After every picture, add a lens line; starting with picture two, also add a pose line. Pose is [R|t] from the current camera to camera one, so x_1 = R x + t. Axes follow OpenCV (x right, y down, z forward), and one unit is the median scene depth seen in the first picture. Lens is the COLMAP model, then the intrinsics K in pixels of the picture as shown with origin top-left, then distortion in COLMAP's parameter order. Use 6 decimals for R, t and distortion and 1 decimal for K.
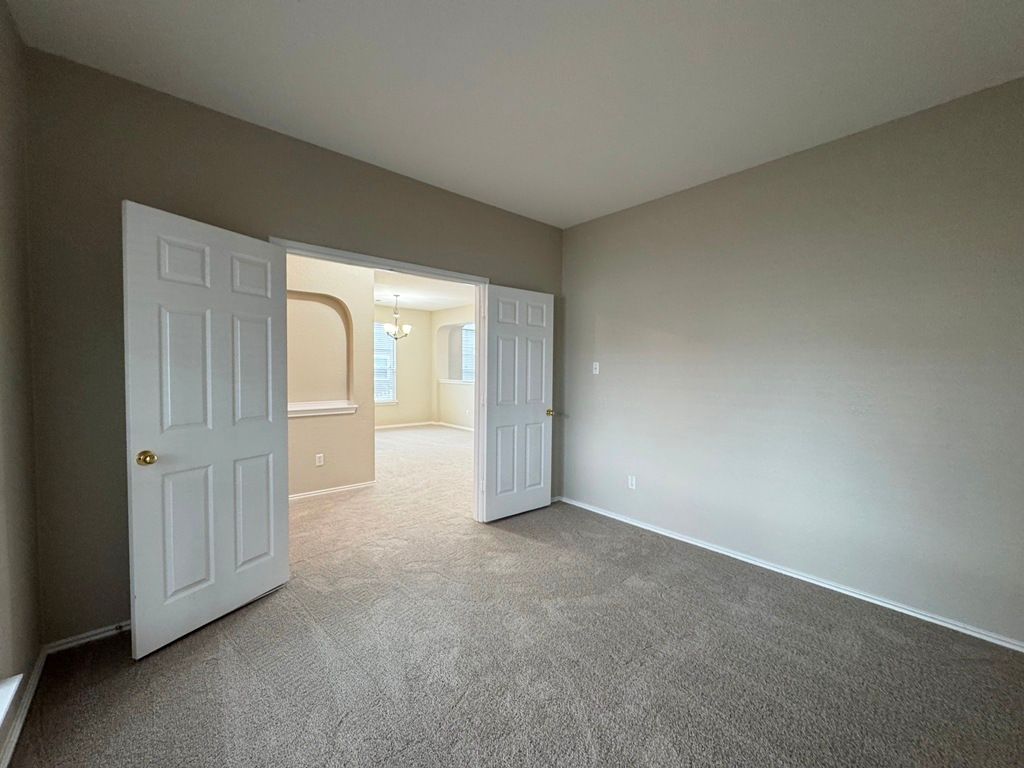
lens RADIAL K [[409.1, 0, 514.6], [0, 409.1, 384.5], [0, 0, 1]] dist [-0.000810, 0.000003]
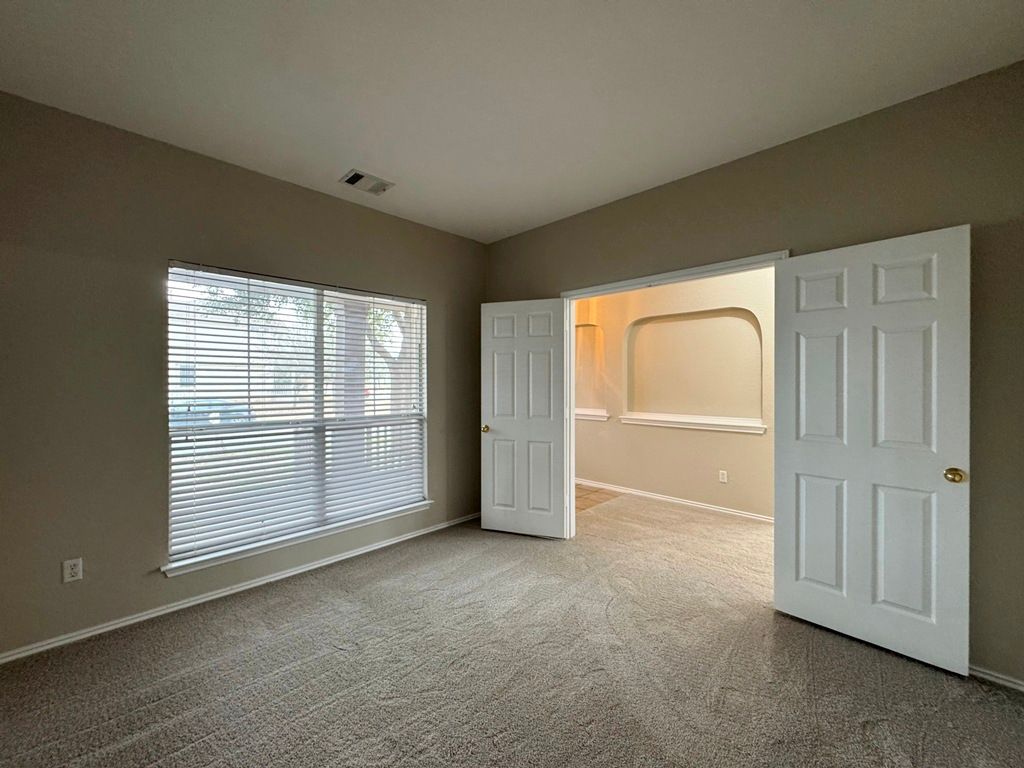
lens RADIAL K [[409.1, 0, 516.1], [0, 409.1, 381.6], [0, 0, 1]] dist [-0.000810, 0.000003]
pose [[0.083584, -0.008800, -0.996462, 0.590781], [-0.036894, 0.999248, -0.011919, -0.017035], [0.995818, 0.037759, 0.083196, 0.519315]]
